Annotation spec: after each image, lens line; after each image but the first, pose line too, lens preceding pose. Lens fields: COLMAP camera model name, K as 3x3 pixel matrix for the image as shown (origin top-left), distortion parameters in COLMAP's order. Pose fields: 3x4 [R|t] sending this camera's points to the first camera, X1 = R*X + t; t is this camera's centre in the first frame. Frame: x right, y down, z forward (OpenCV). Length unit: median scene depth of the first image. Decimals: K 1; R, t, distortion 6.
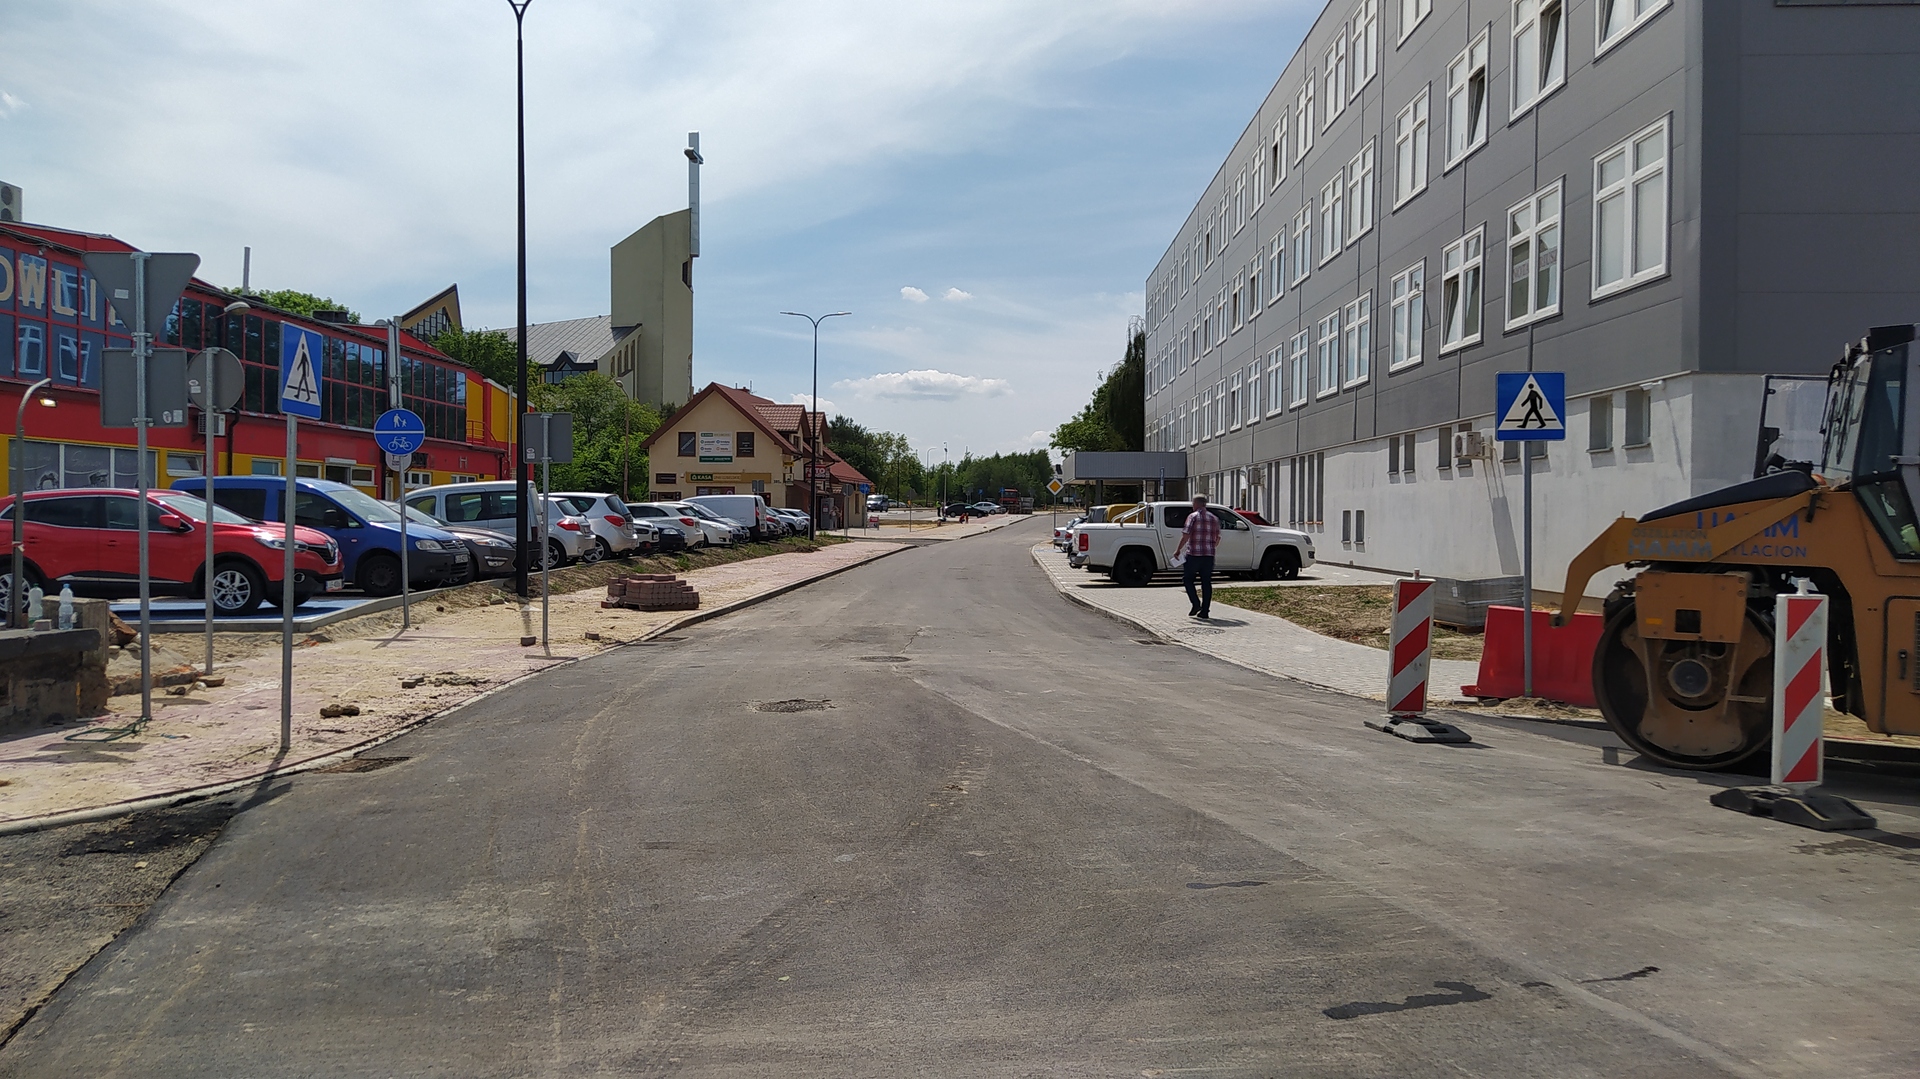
lens RADIAL K [[1443.9, 0, 956.4], [0, 1443.9, 538.1], [0, 0, 1]] dist [0.069009, -0.070985]
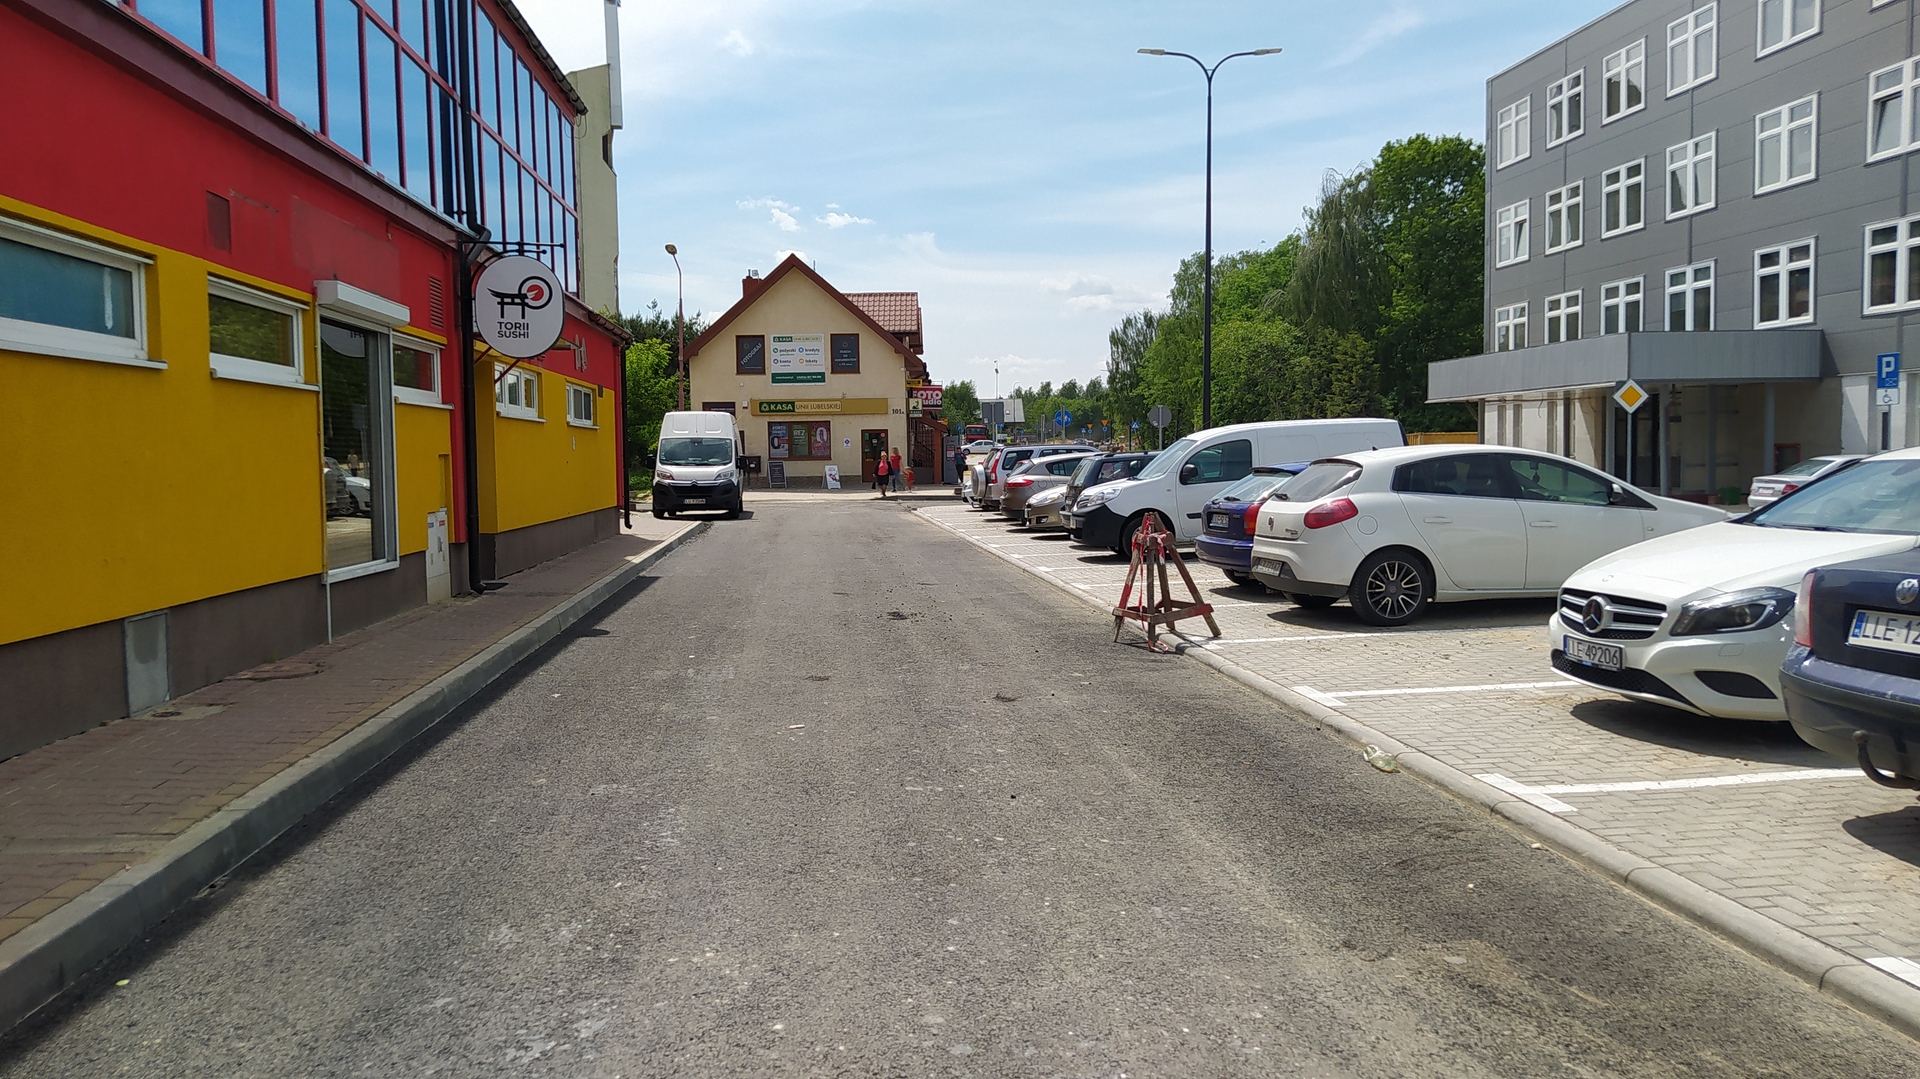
lens RADIAL K [[1443.9, 0, 958.0], [0, 1443.9, 543.6], [0, 0, 1]] dist [0.069009, -0.070985]
pose [[0.992624, -0.033274, 0.116578, -0.101639], [0.027994, 0.998520, 0.046637, -0.005728], [-0.117957, -0.043029, 0.992086, 0.212742]]
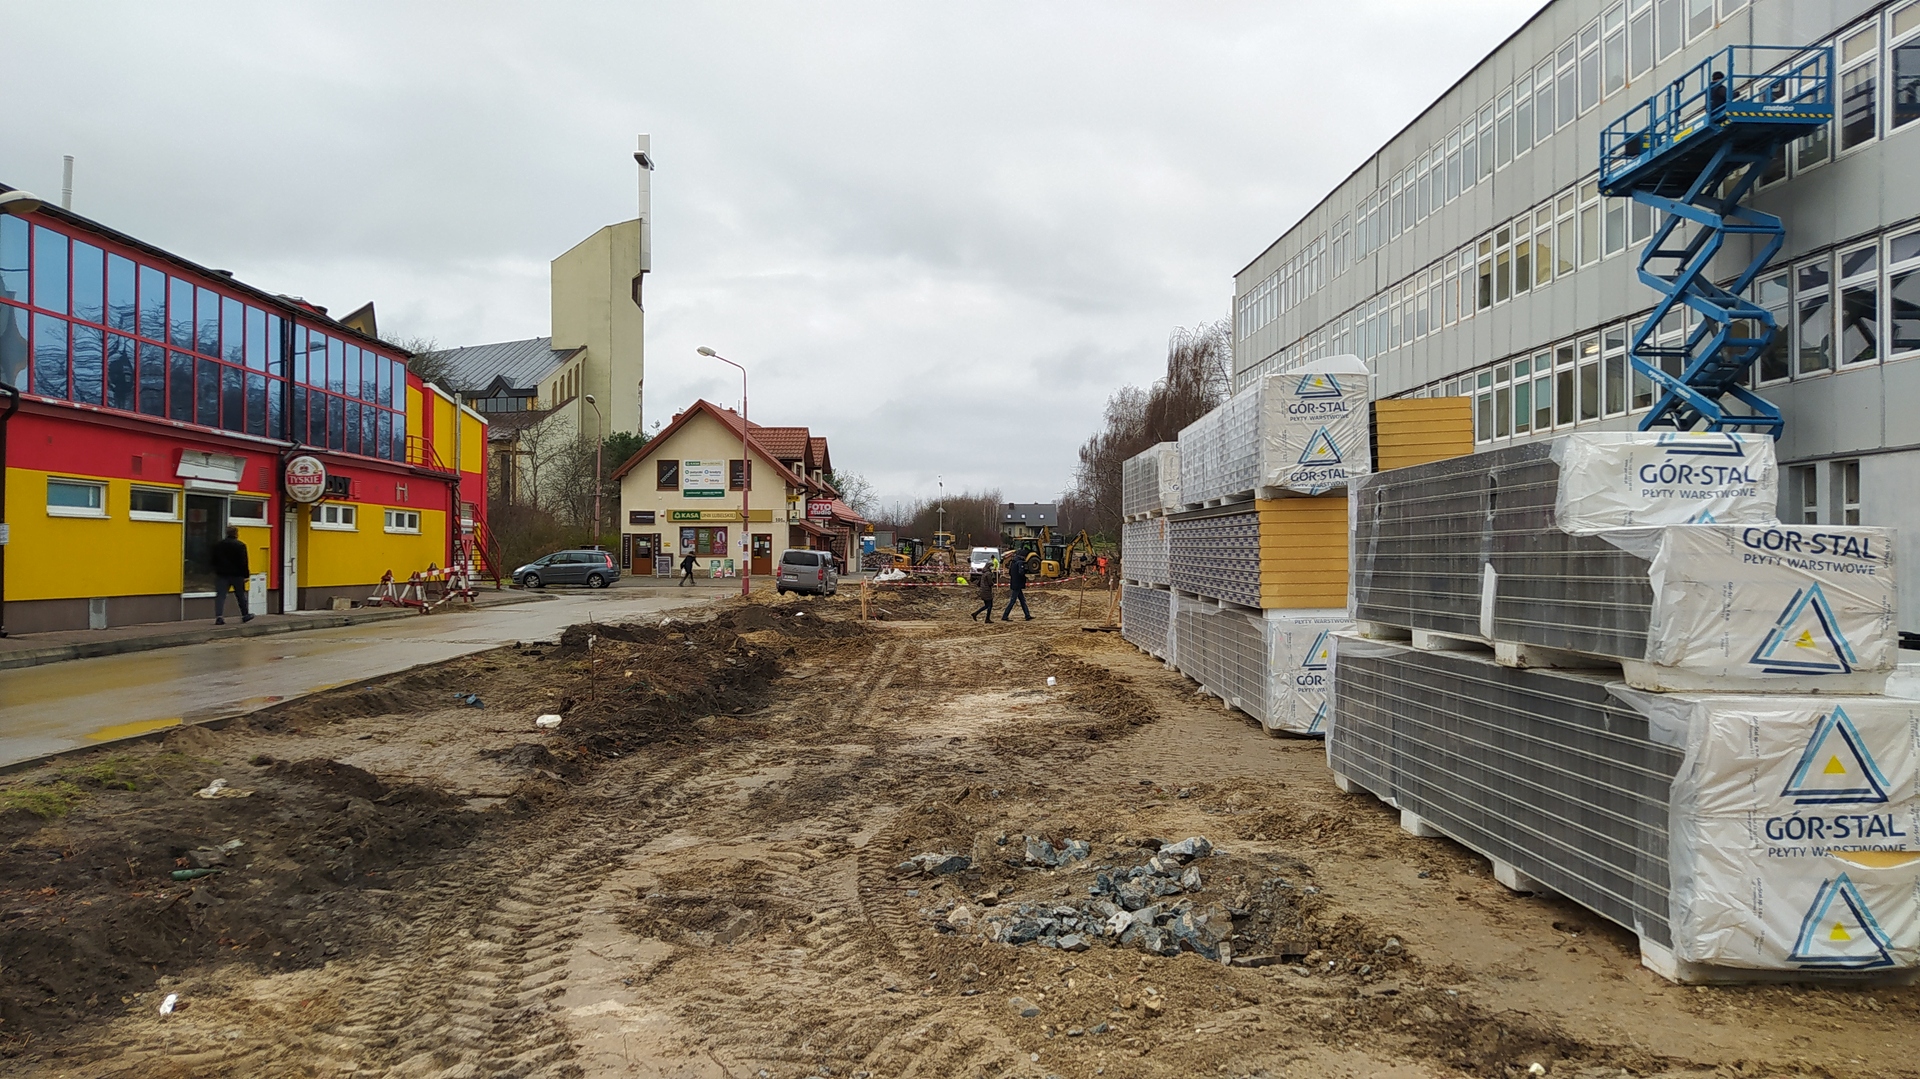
lens RADIAL K [[1443.9, 0, 960.0], [0, 1443.9, 541.5], [0, 0, 1]] dist [0.069009, -0.070985]
pose [[0.998388, -0.008113, 0.056168, -0.039875], [0.009589, 0.999614, -0.026058, -0.002678], [-0.055935, 0.026555, 0.998081, 0.103552]]
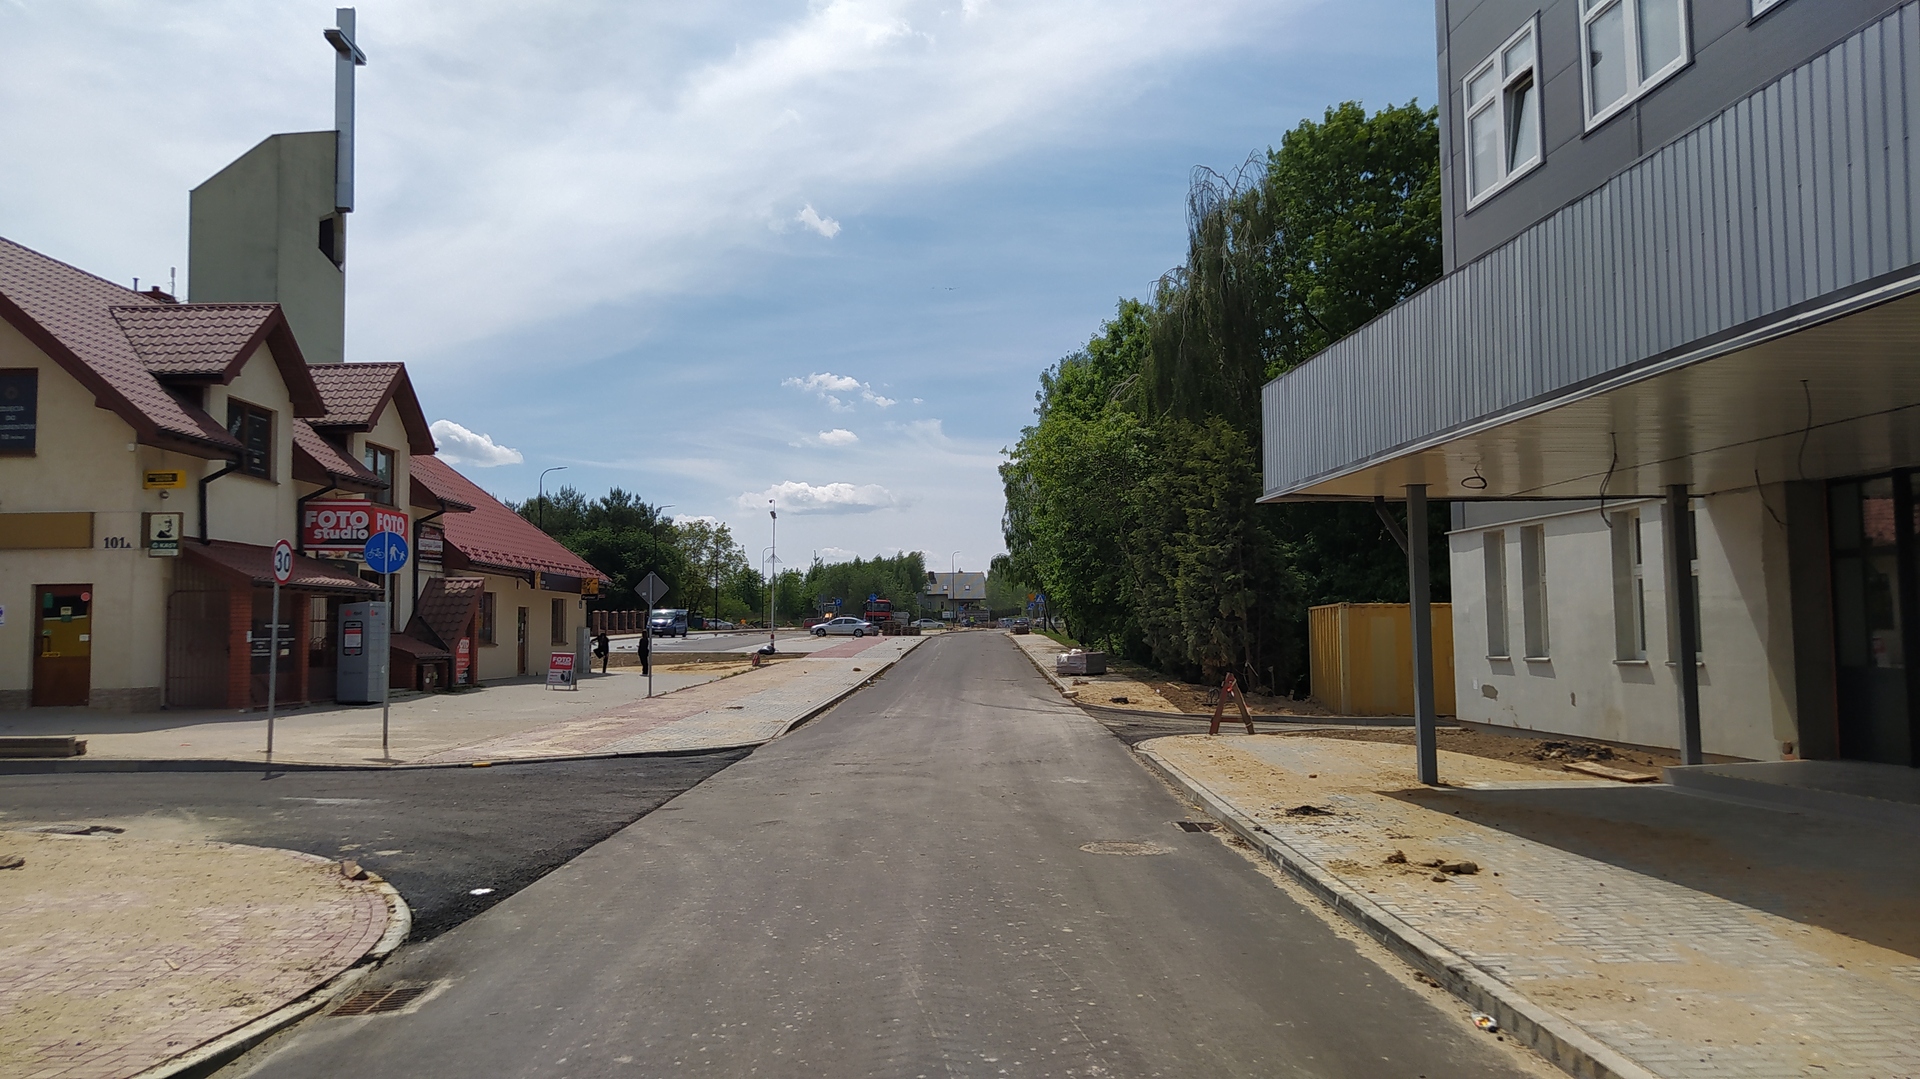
lens RADIAL K [[1443.9, 0, 964.8], [0, 1443.9, 527.4], [0, 0, 1]] dist [0.069009, -0.070985]
pose [[0.994064, -0.013030, 0.108010, 0.004058], [0.022706, 0.995787, -0.088843, -0.007845], [-0.106397, 0.090768, 0.990172, 0.412139]]
